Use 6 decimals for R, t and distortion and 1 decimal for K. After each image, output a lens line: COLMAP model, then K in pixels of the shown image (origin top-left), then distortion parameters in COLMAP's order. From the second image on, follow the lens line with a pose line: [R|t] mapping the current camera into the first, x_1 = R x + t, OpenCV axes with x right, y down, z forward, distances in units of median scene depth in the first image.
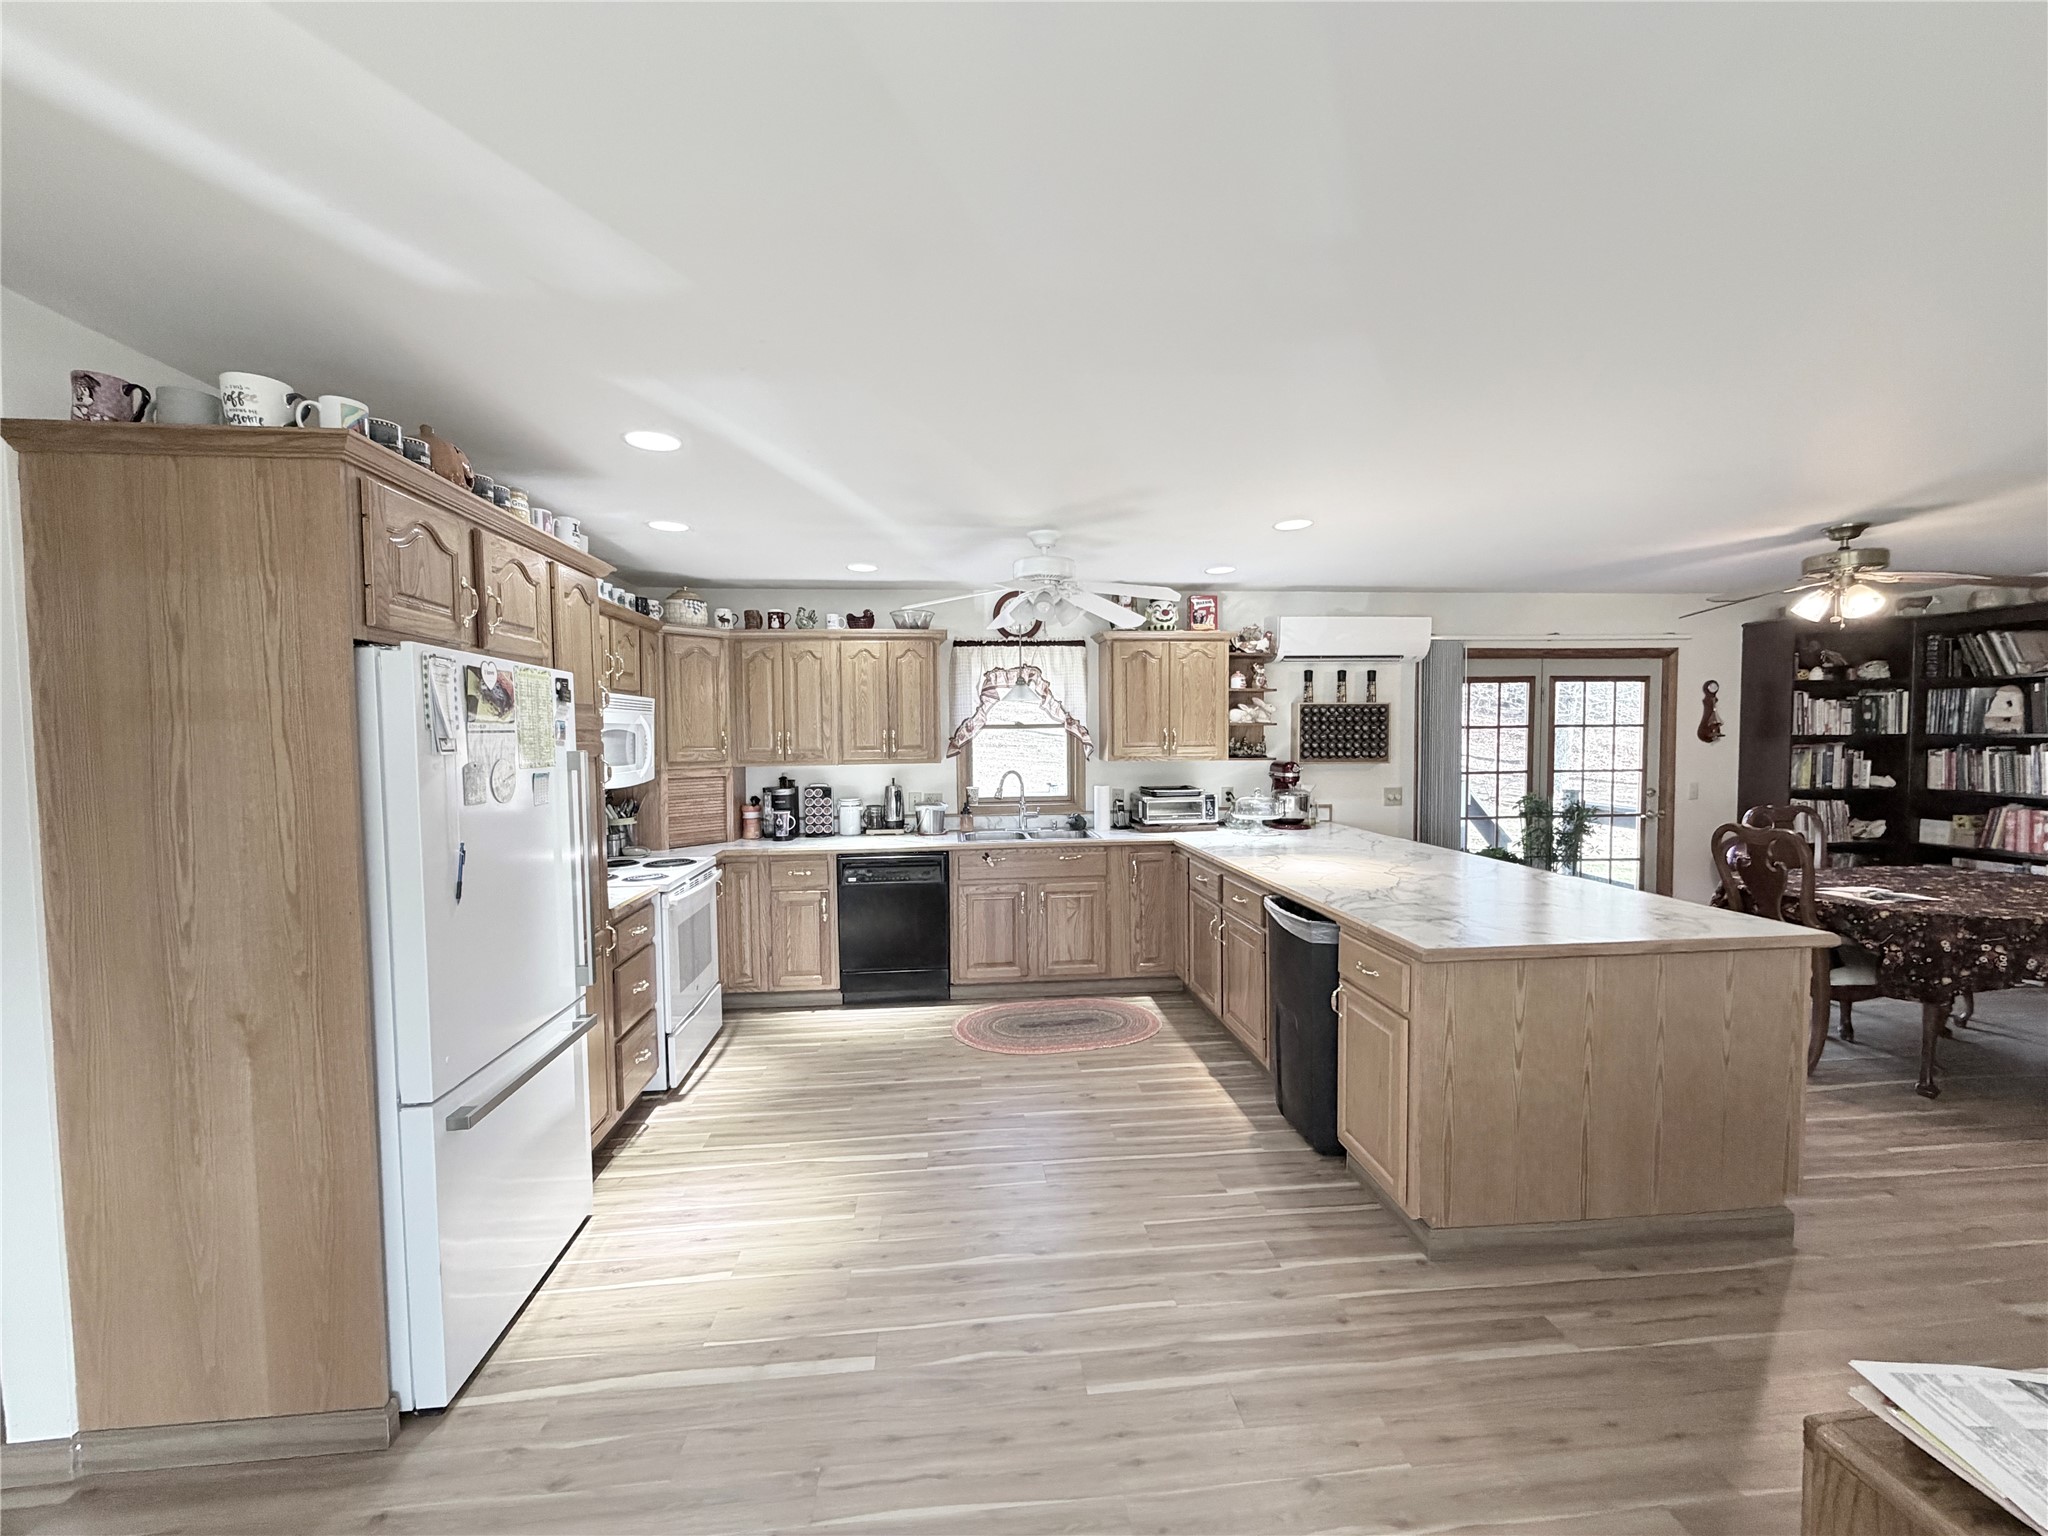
lens RADIAL K [[811.9, 0, 1017.8], [0, 811.9, 771.0], [0, 0, 1]] dist [-0.001046, 0.000154]
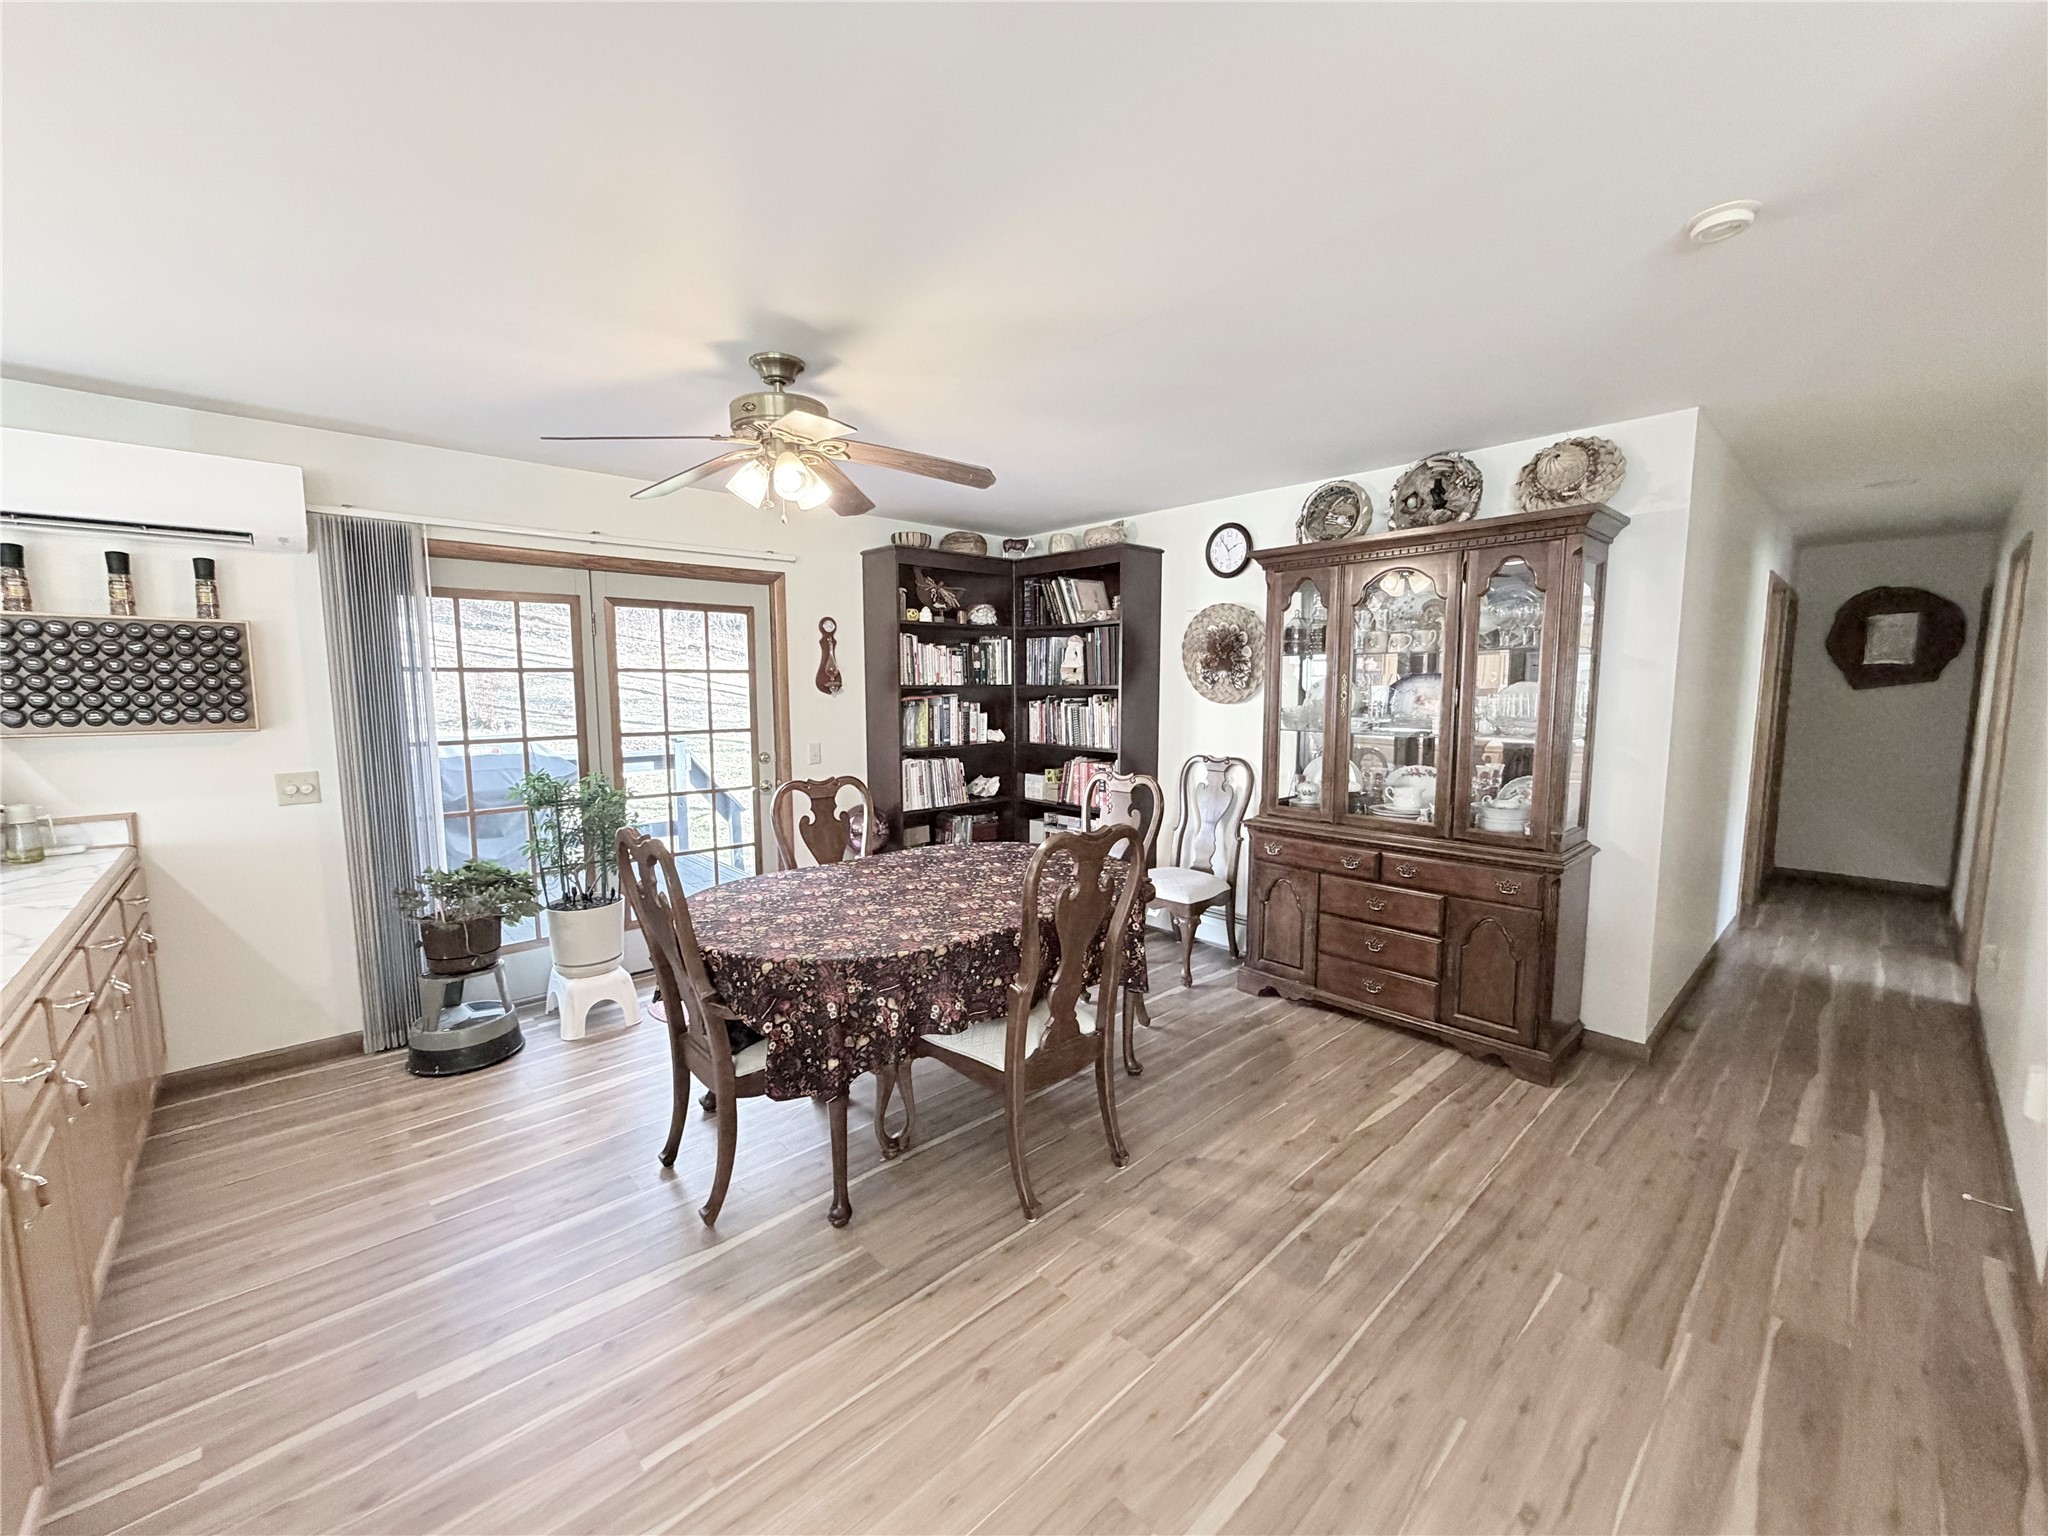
lens RADIAL K [[811.9, 0, 1018.3], [0, 811.9, 771.5], [0, 0, 1]] dist [-0.001046, 0.000154]
pose [[0.793950, -0.057795, 0.605229, 0.580275], [0.021725, 0.997533, 0.066757, -0.008677], [-0.607594, -0.039853, 0.793247, 0.266723]]
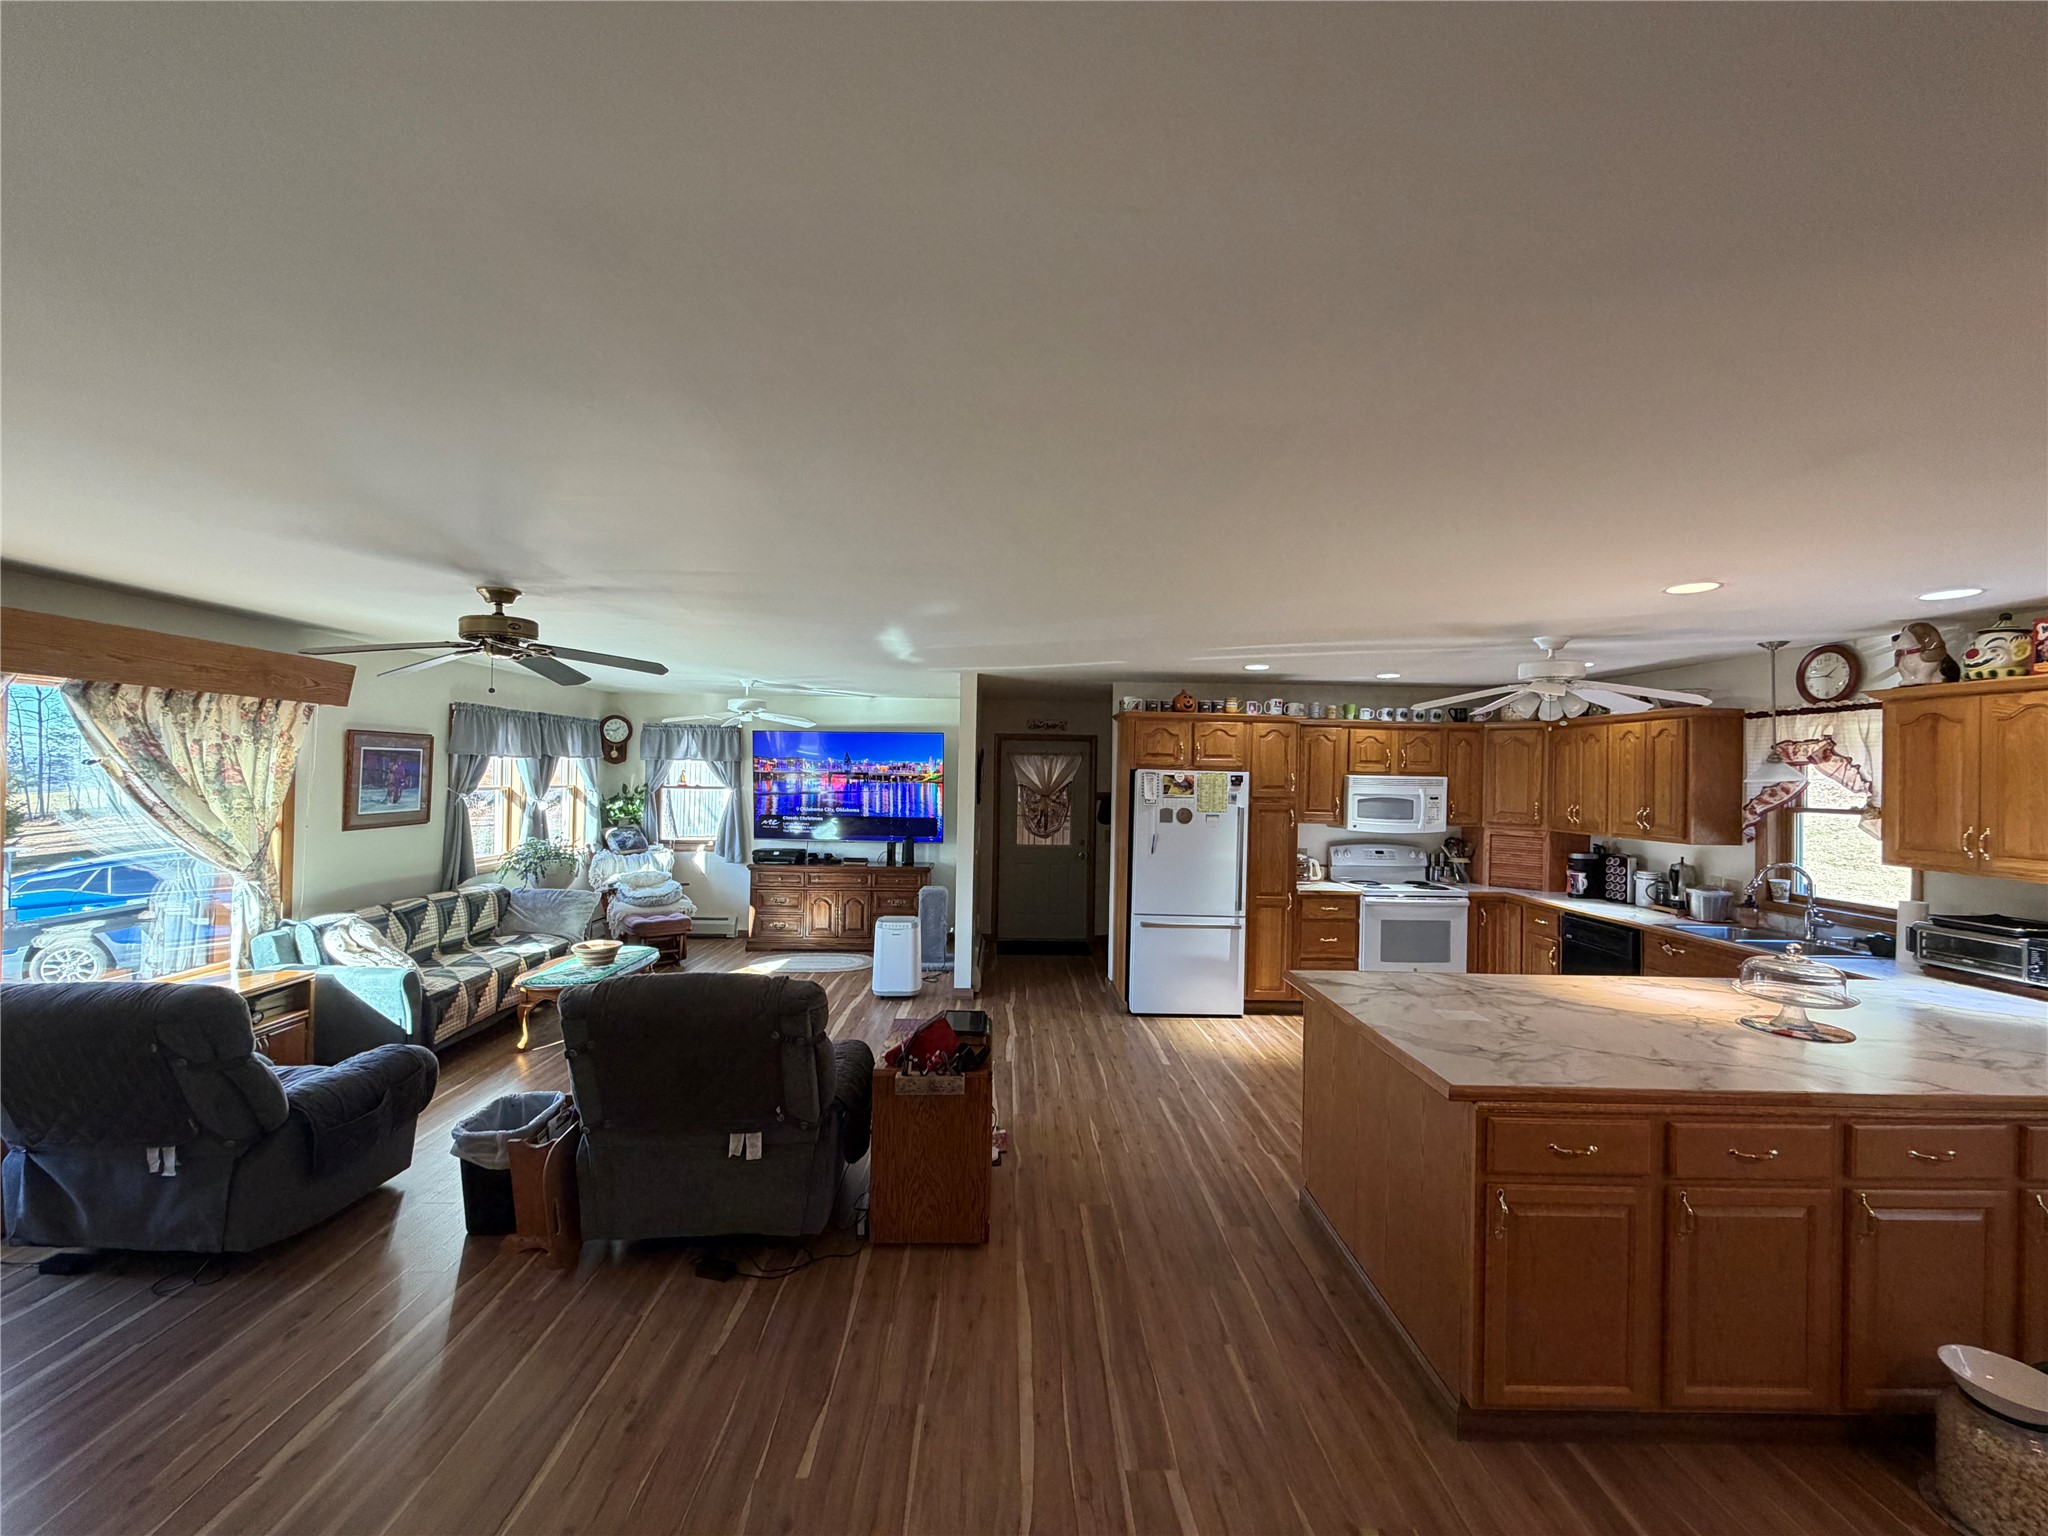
lens RADIAL K [[811.9, 0, 1019.3], [0, 811.9, 772.9], [0, 0, 1]] dist [-0.001046, 0.000154]
pose [[-0.072093, 0.009306, -0.997354, 0.913587], [-0.062192, 0.997969, 0.013807, -0.058310], [0.995457, 0.063022, -0.071368, 0.274470]]
